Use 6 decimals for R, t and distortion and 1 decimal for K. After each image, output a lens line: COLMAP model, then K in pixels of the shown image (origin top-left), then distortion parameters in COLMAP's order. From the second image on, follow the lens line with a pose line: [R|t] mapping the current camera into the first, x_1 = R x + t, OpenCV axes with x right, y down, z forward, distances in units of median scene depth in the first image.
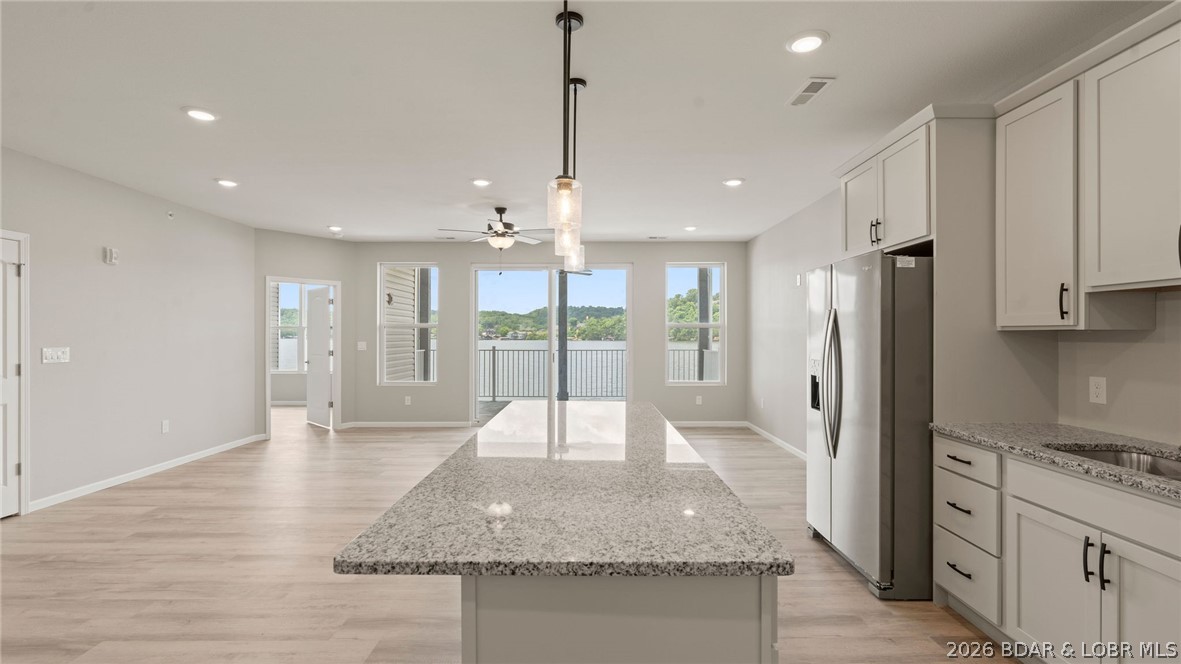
lens RADIAL K [[535.0, 0, 594.4], [0, 535.0, 335.2], [0, 0, 1]] dist [-0.002014, 0.000278]
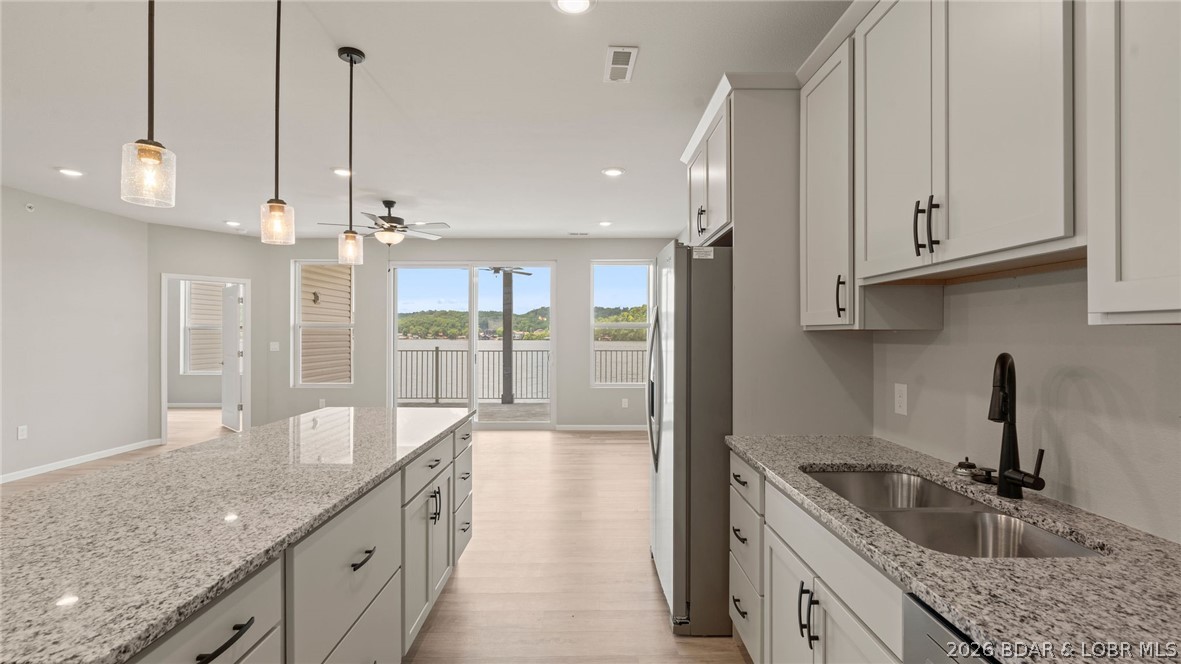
lens RADIAL K [[532.1, 0, 595.5], [0, 532.1, 334.9], [0, 0, 1]] dist [0.000925, 0.000067]
pose [[1.000000, 0.000572, -0.000307, 0.204338], [-0.000573, 0.999999, -0.001101, -0.000107], [0.000306, 0.001101, 0.999999, 0.061381]]
